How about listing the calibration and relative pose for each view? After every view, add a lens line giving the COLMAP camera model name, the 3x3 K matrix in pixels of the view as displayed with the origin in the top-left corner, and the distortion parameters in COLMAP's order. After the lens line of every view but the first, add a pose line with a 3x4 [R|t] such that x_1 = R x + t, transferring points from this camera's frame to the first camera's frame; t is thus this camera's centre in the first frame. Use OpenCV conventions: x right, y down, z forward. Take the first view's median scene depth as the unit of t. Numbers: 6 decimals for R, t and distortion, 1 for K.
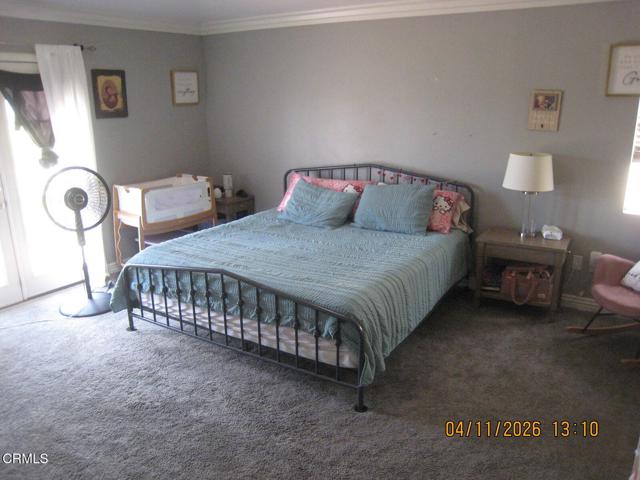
lens RADIAL K [[517.4, 0, 319.7], [0, 517.4, 238.6], [0, 0, 1]] dist [-0.101415, 0.047632]
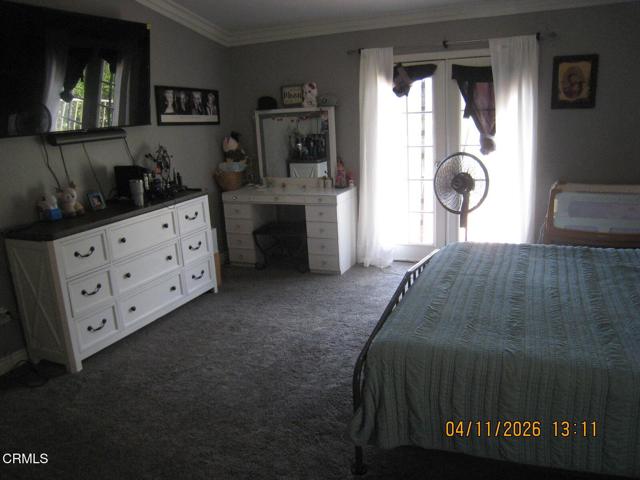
lens RADIAL K [[517.4, 0, 320.0], [0, 517.4, 241.9], [0, 0, 1]] dist [-0.101415, 0.047632]
pose [[0.155801, 0.240114, -0.958160, 0.496734], [-0.211475, 0.955623, 0.205092, -0.110020], [0.964886, 0.170674, 0.199665, 0.471976]]
